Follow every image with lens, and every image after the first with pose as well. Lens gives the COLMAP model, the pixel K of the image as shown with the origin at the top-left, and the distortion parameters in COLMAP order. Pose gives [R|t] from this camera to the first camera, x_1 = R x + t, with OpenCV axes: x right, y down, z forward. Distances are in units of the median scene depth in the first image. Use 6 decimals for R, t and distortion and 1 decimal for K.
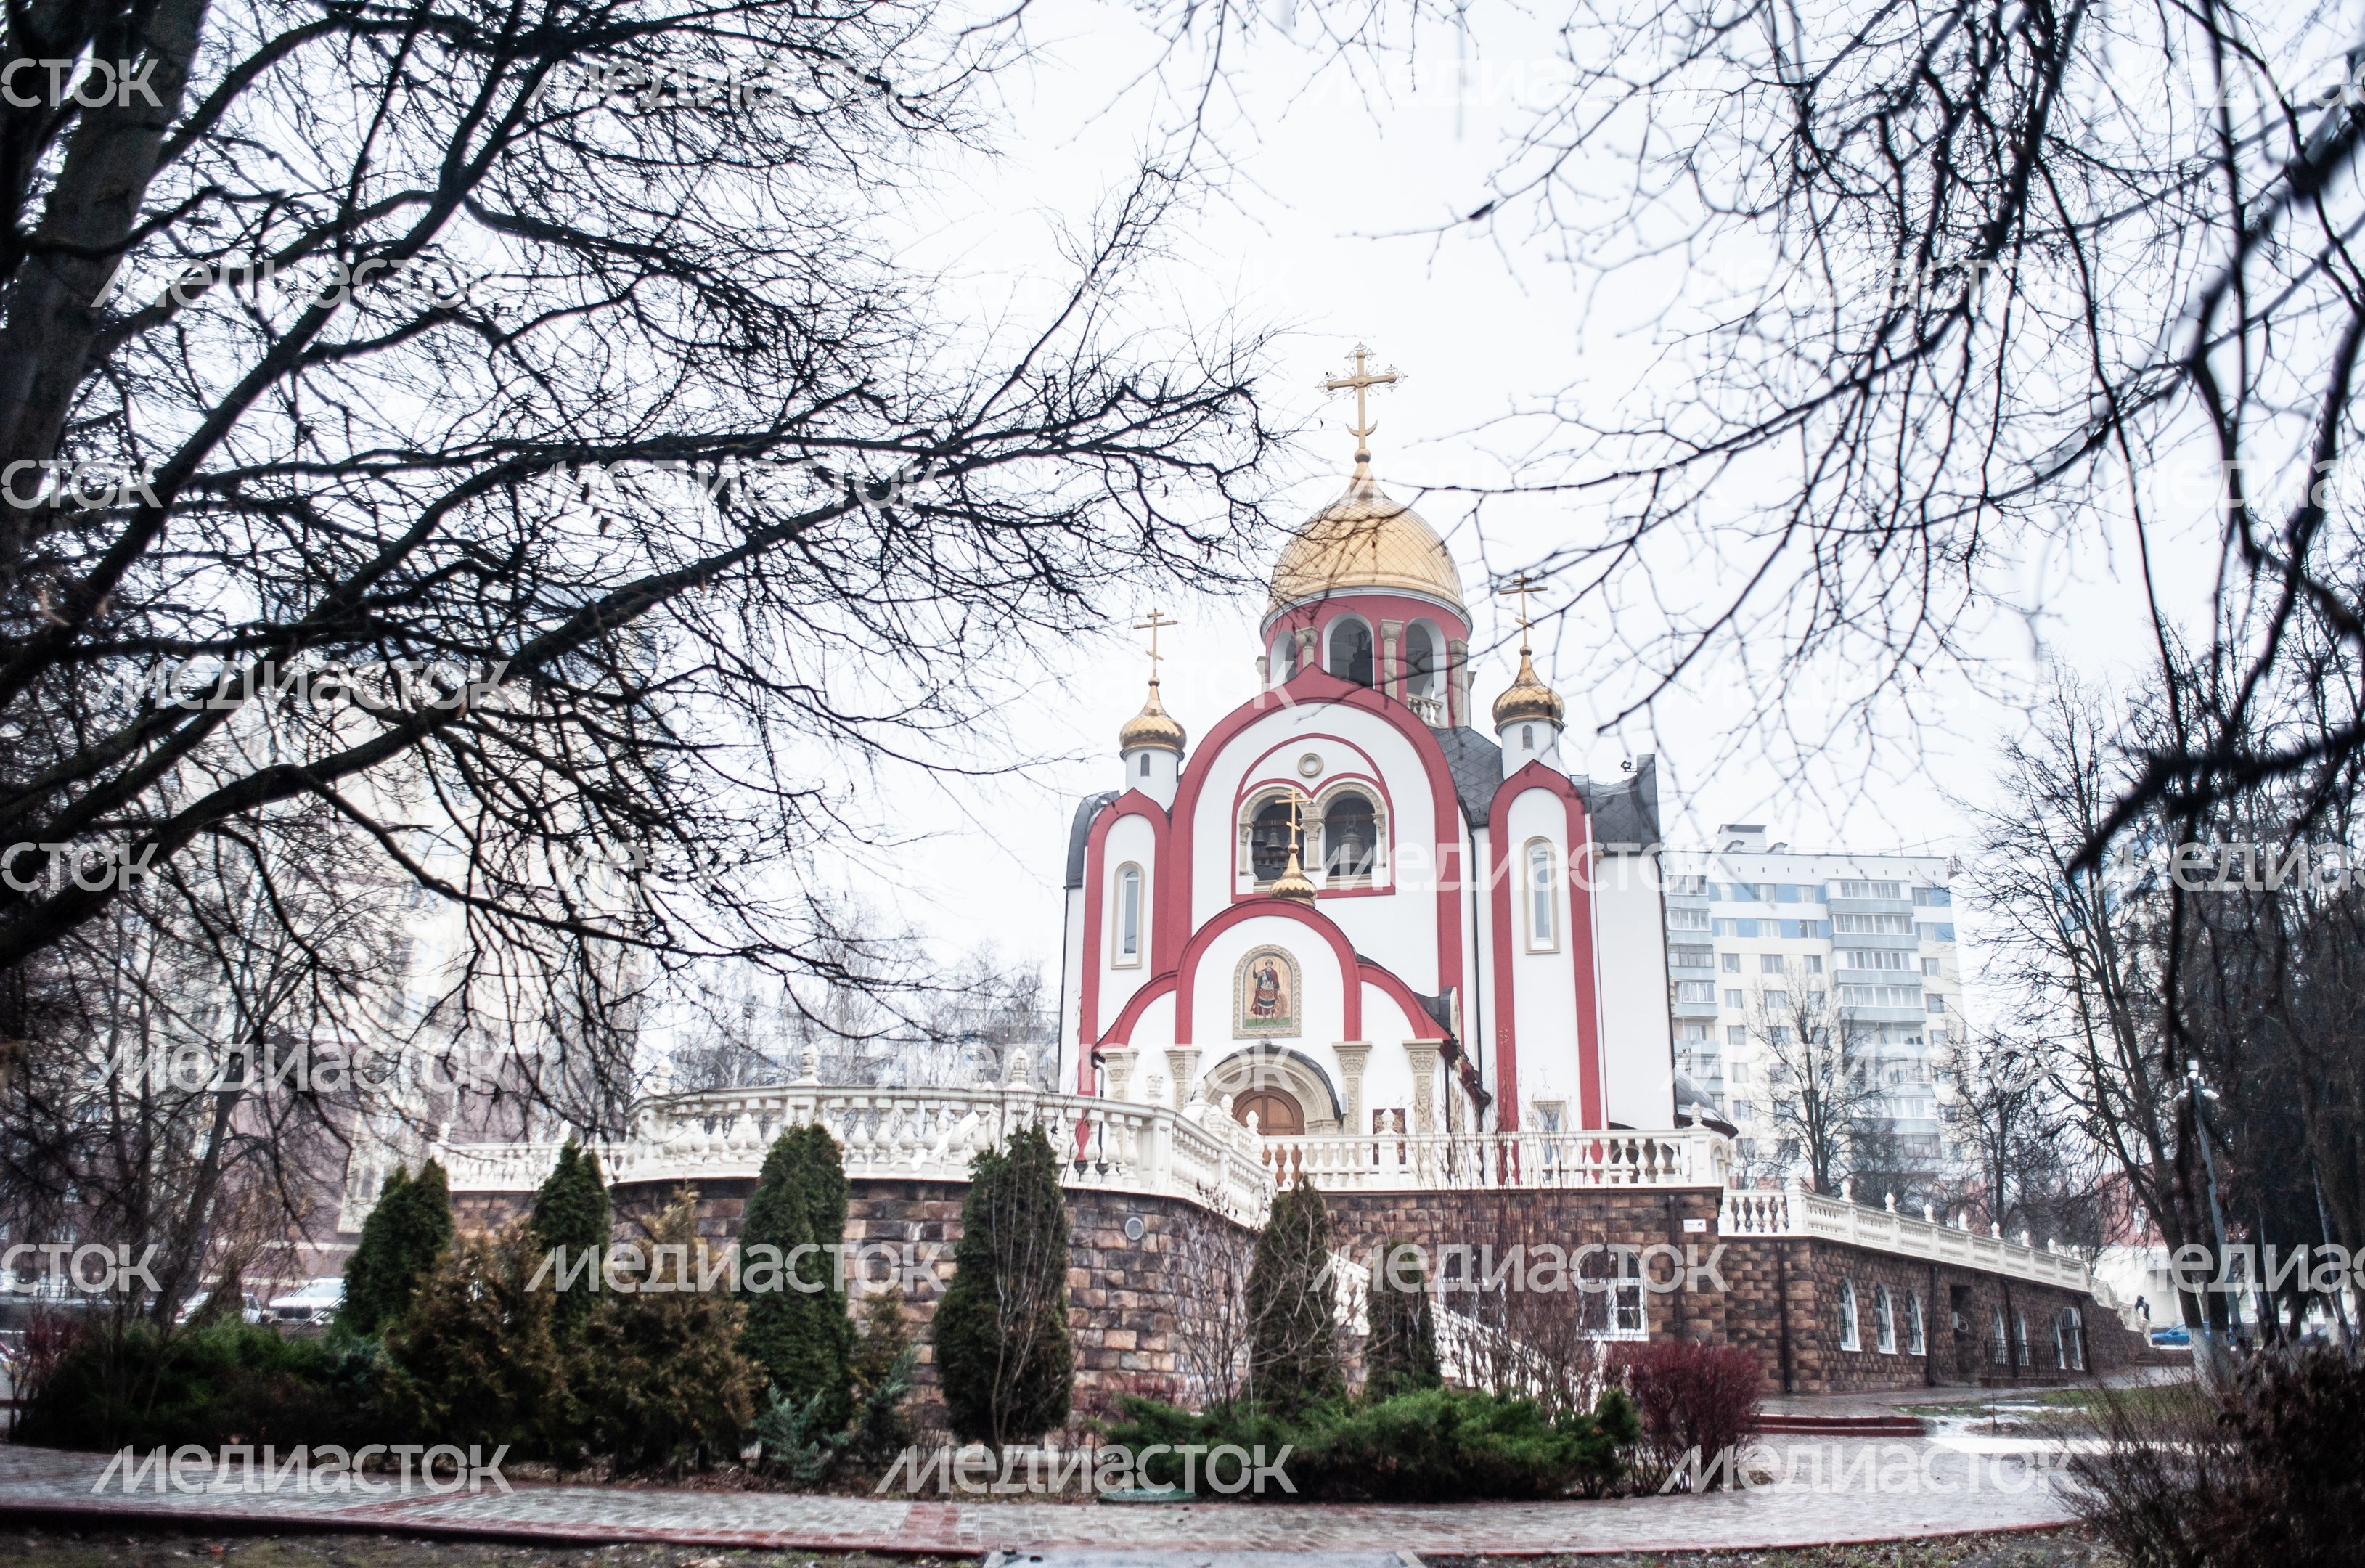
lens RADIAL K [[1624.8, 0, 1241.0], [0, 1624.8, 789.2], [0, 0, 1]] dist [-0.087311, 0.076952]
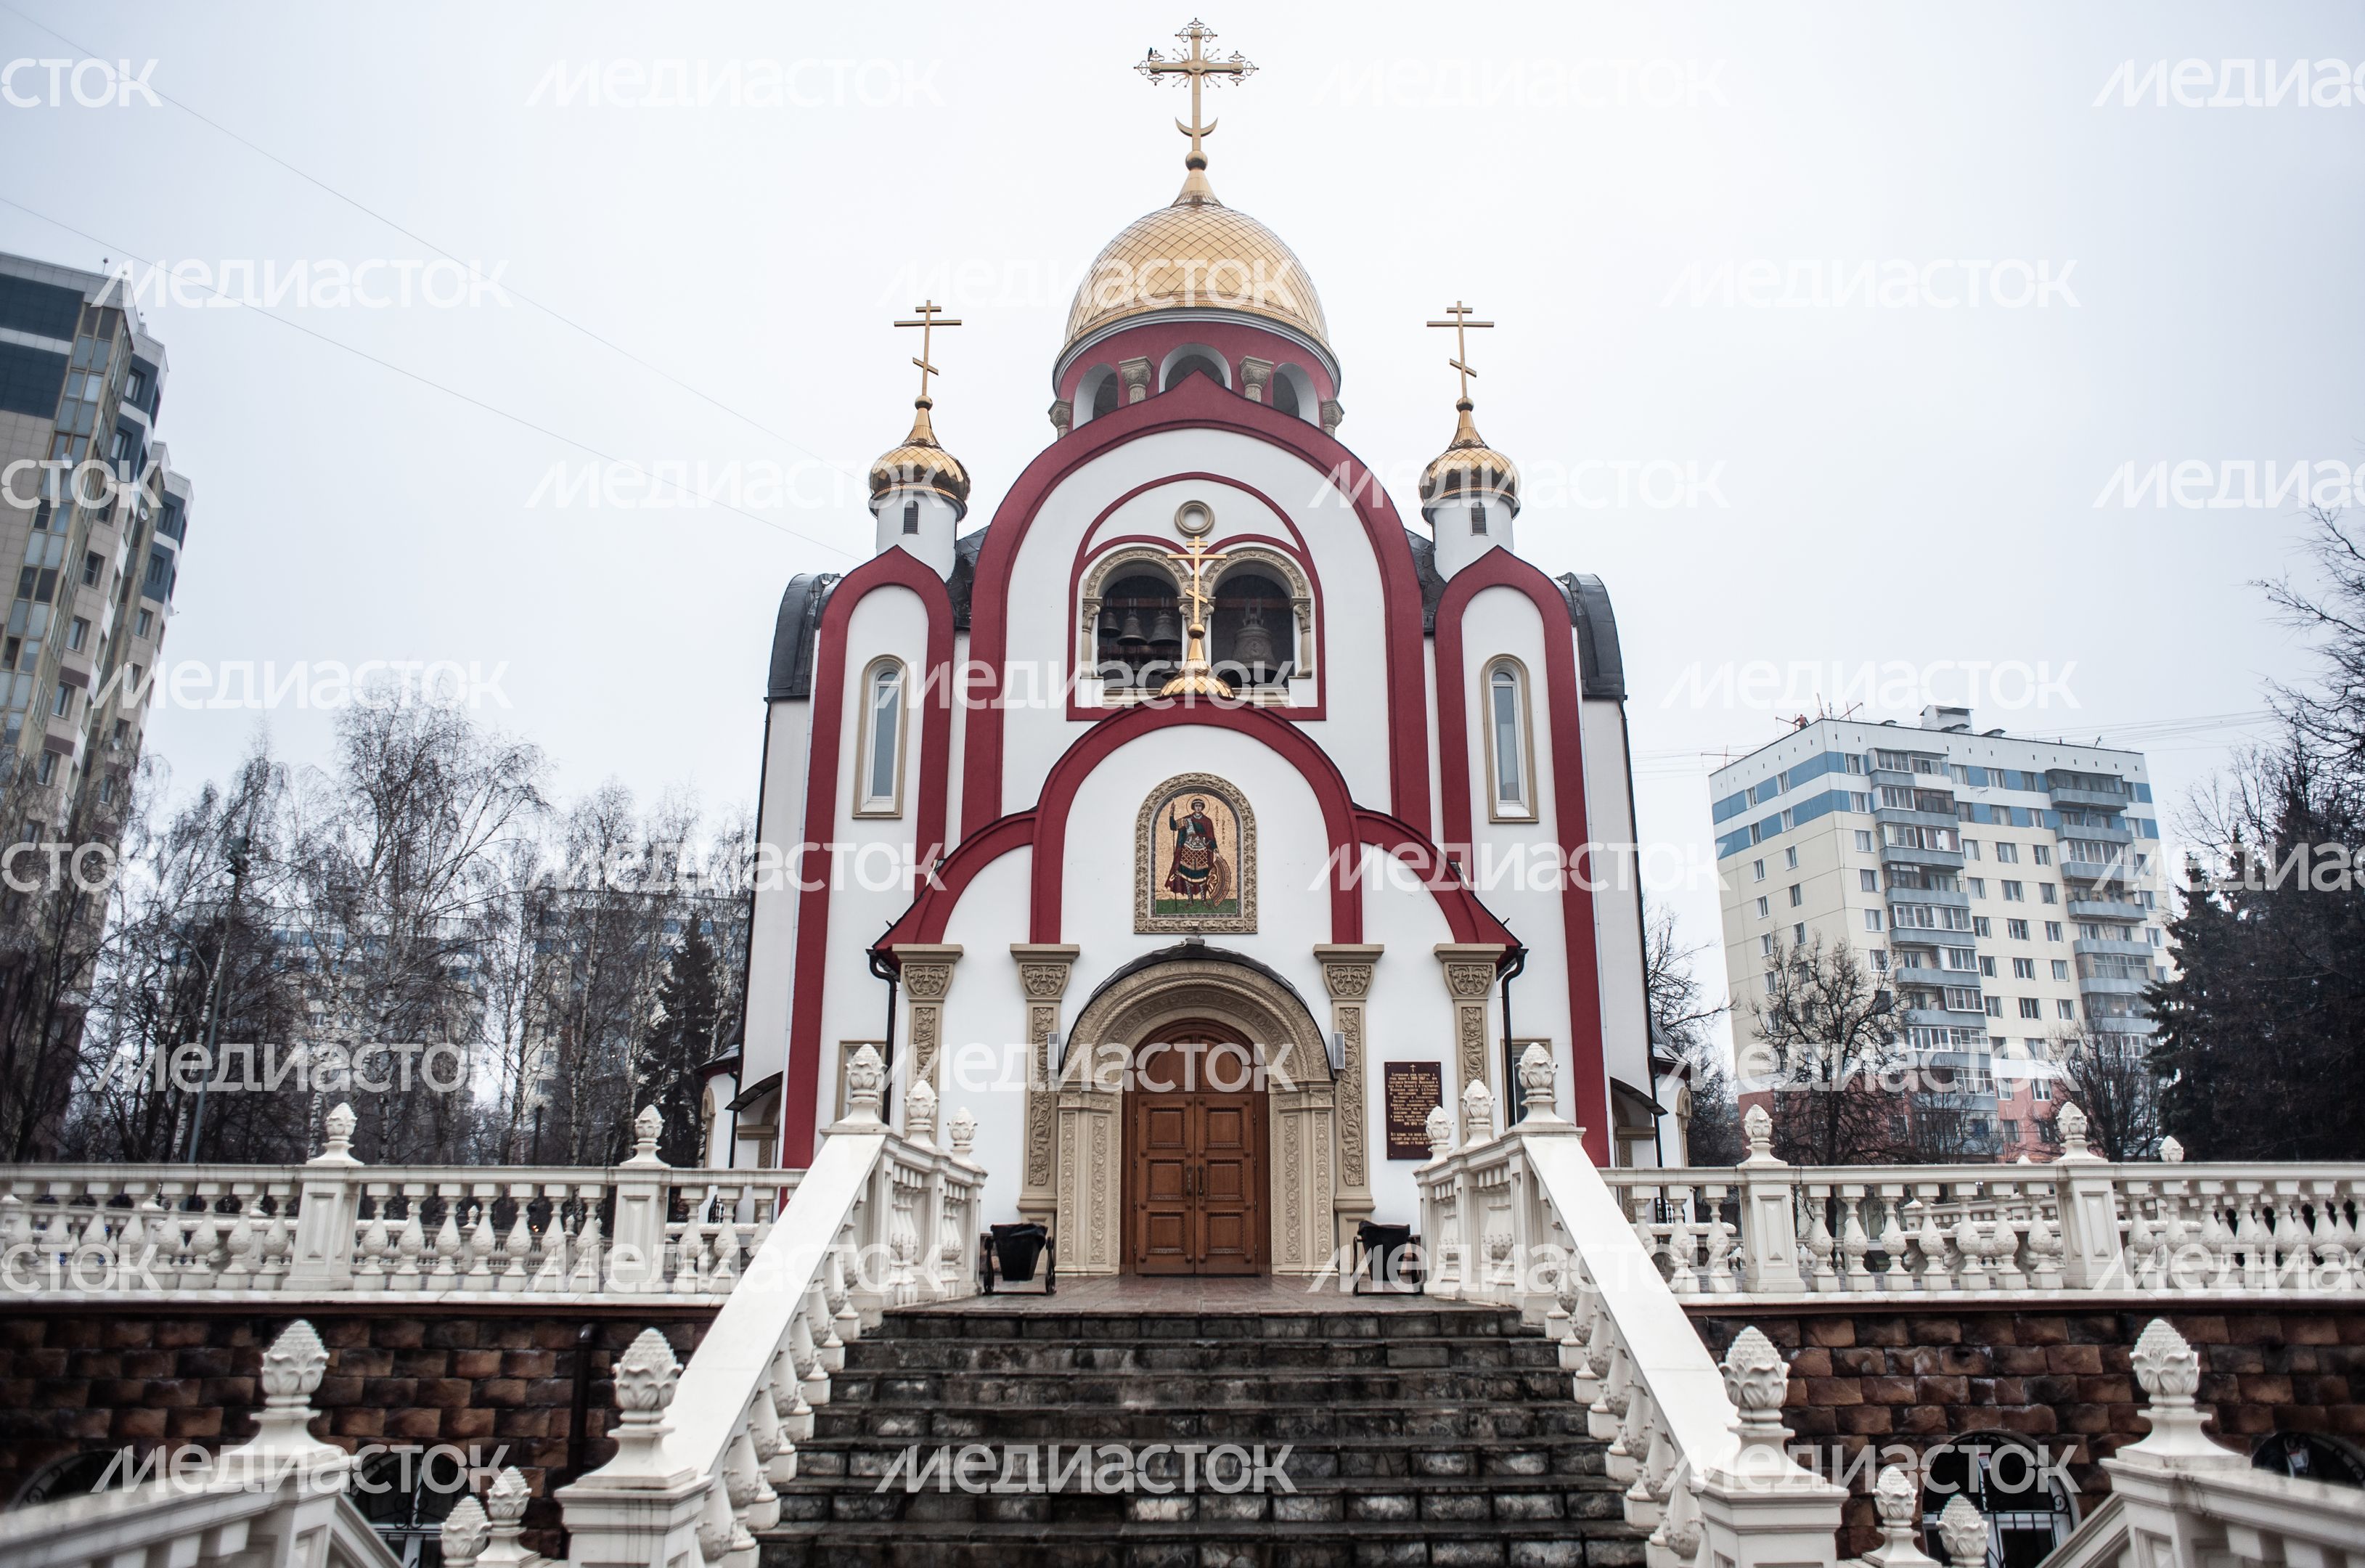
lens RADIAL K [[1574.5, 0, 1231.7], [0, 1574.5, 731.1], [0, 0, 1]] dist [-0.060322, 0.040088]
pose [[0.967292, 0.062064, 0.245957, -0.097804], [-0.068008, 0.997561, 0.015740, 0.062224], [-0.244380, -0.031952, 0.969153, 0.394708]]
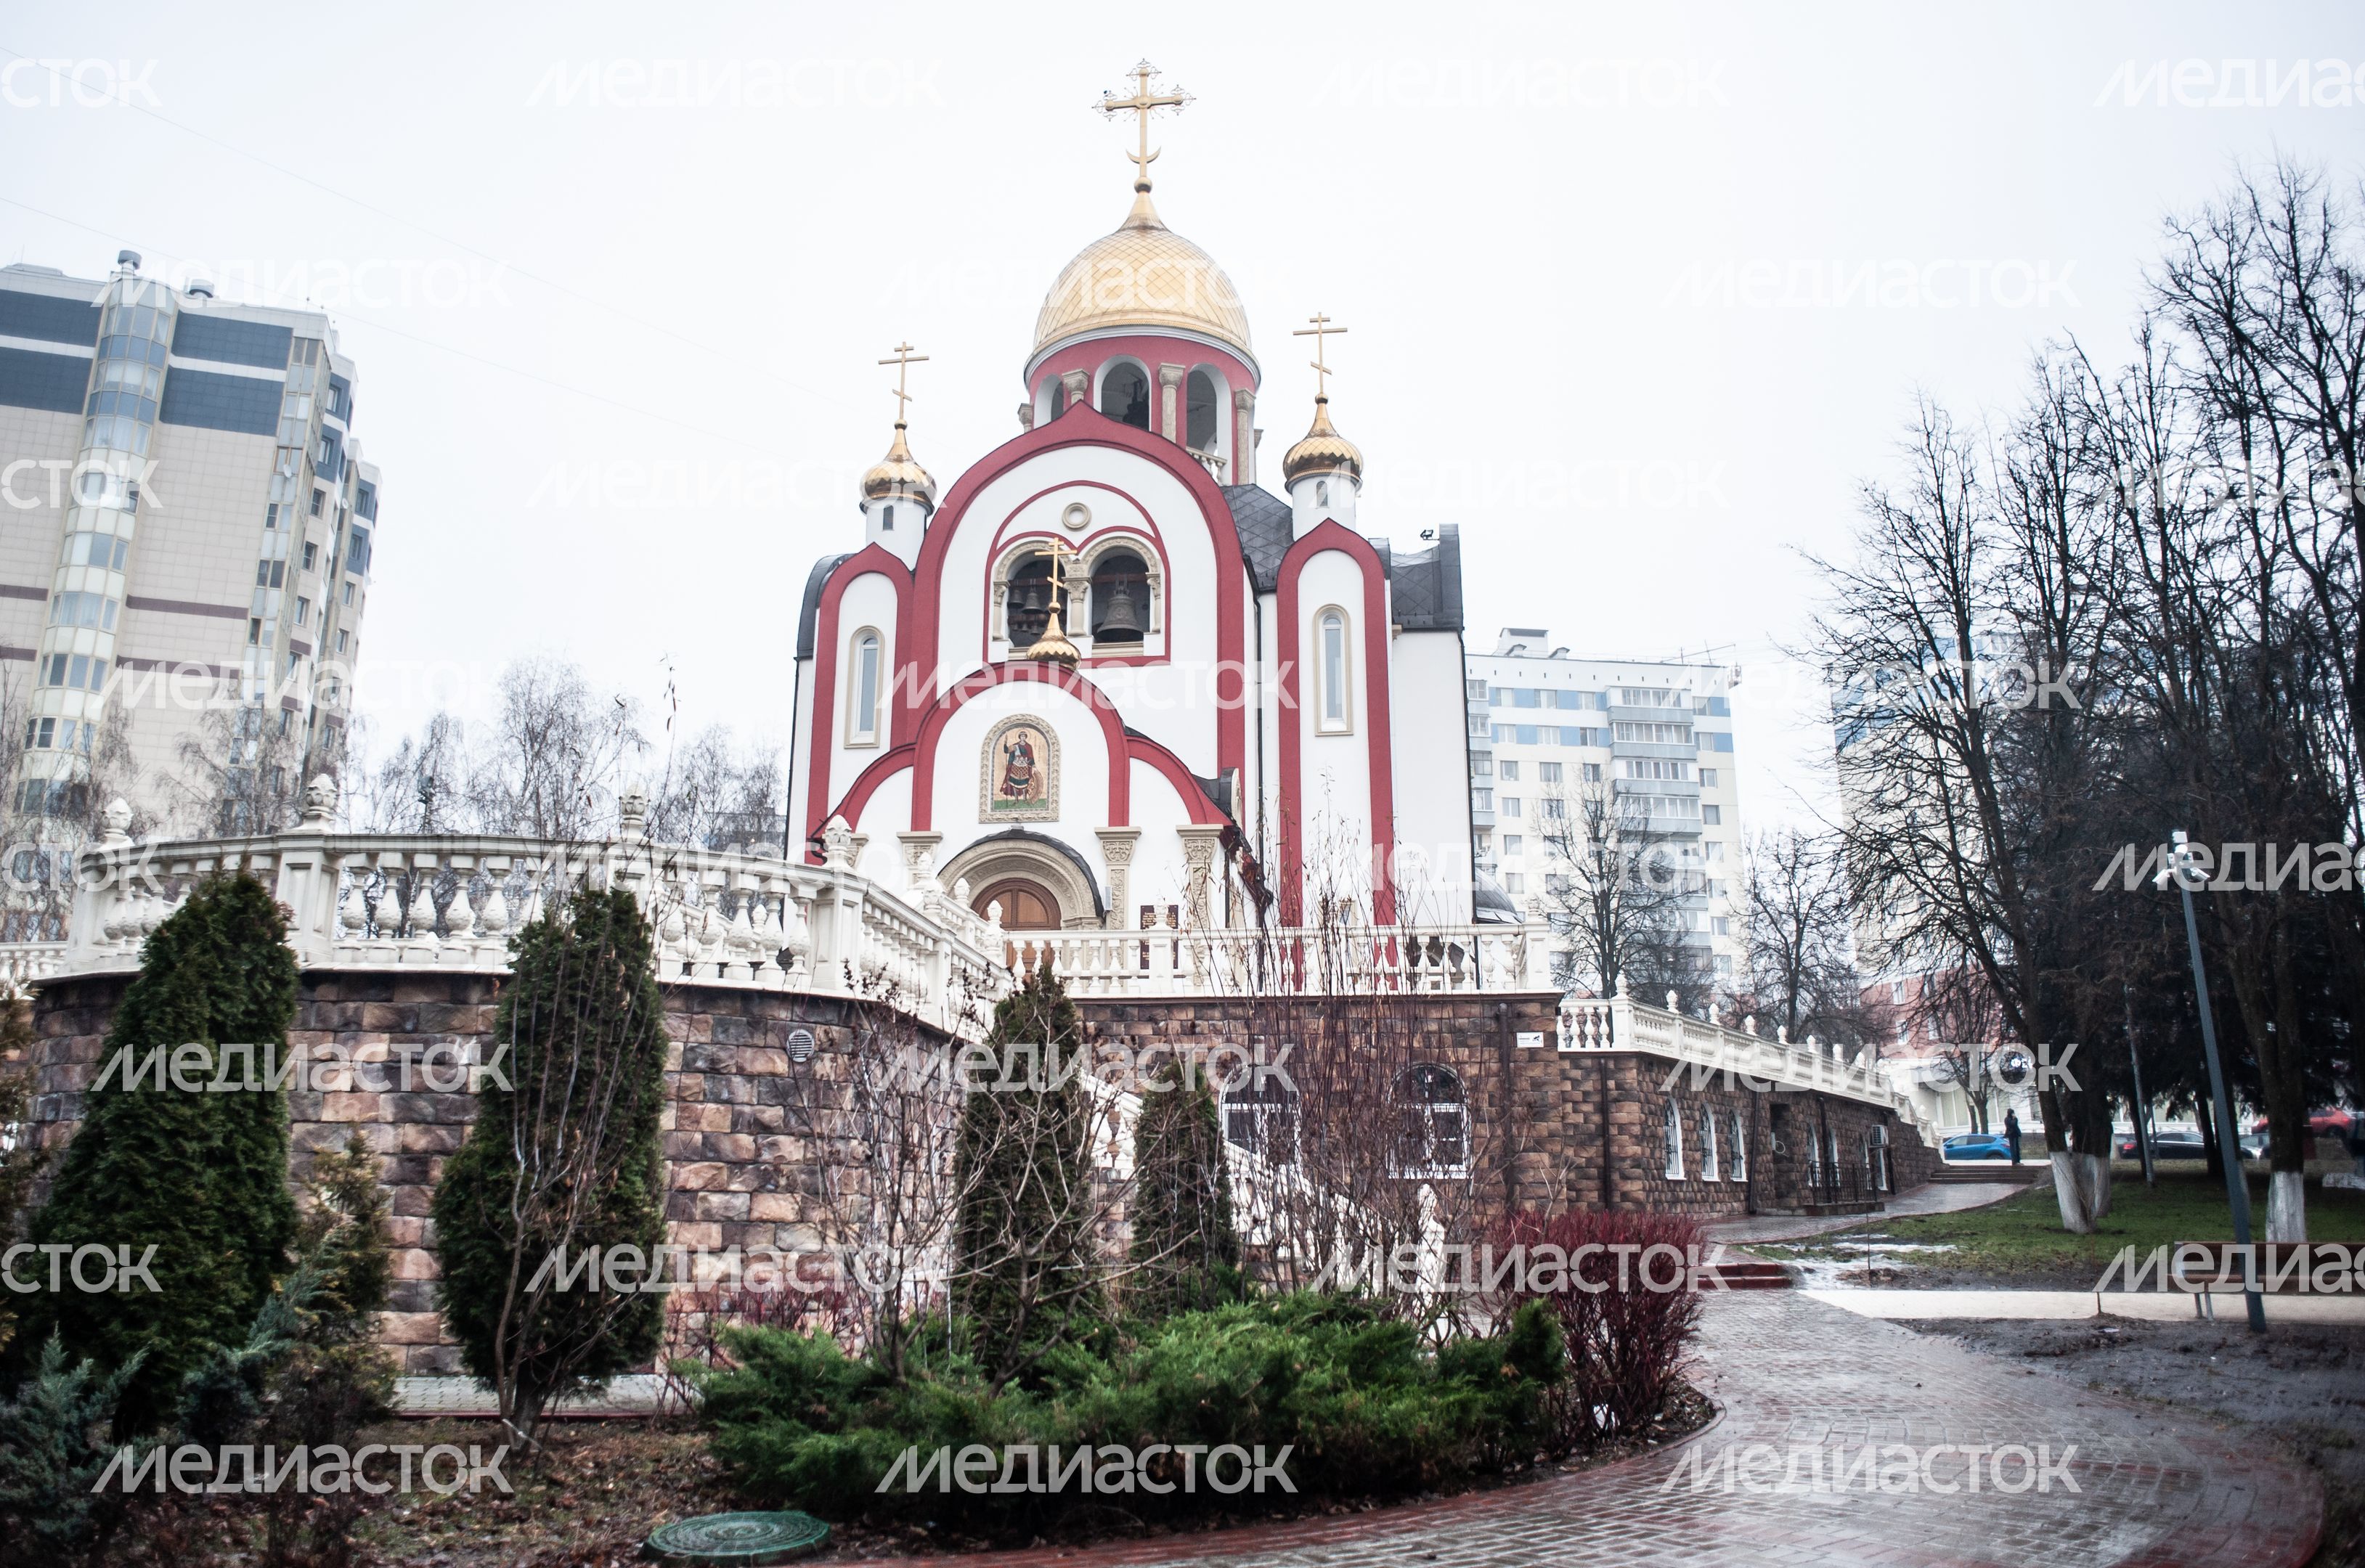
lens RADIAL K [[1672.9, 0, 1171.7], [0, 1672.9, 660.5], [0, 0, 1]] dist [-0.059566, 0.001458]
pose [[0.994953, 0.017783, 0.098752, 0.006536], [-0.021781, 0.998980, 0.039548, 0.027005], [-0.097948, -0.041499, 0.994326, 0.100974]]
